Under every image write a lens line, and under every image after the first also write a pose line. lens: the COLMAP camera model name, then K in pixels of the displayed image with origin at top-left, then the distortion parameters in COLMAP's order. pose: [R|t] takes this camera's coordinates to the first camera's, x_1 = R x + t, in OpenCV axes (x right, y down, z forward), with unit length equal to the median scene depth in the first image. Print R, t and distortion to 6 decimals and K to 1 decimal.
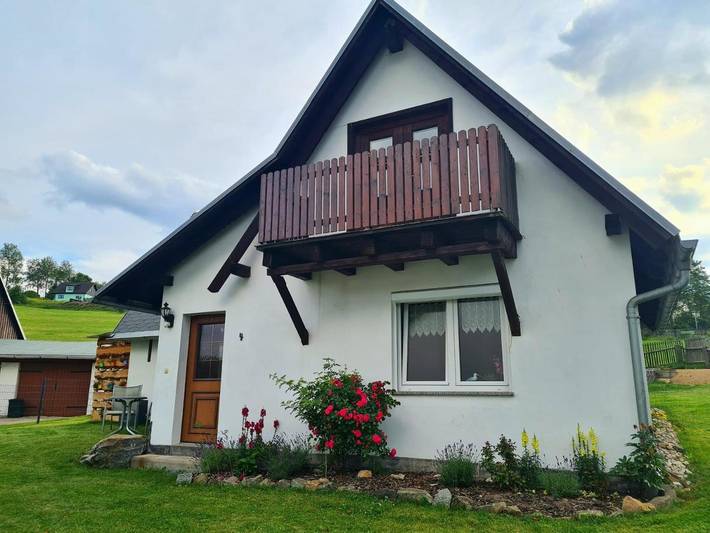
lens RADIAL K [[593.6, 0, 355.0], [0, 593.6, 266.5], [0, 0, 1]] dist [0.033534, -0.005695]
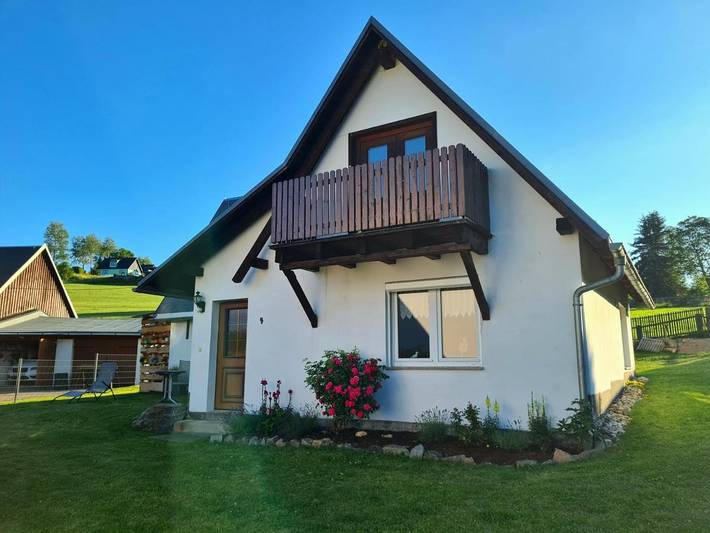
lens RADIAL K [[593.6, 0, 355.0], [0, 593.6, 266.5], [0, 0, 1]] dist [0.033534, -0.005695]
pose [[0.998031, -0.018277, -0.060005, 0.072568], [0.021265, 0.998545, 0.049551, -0.047382], [0.059012, -0.050729, 0.996967, -0.167537]]
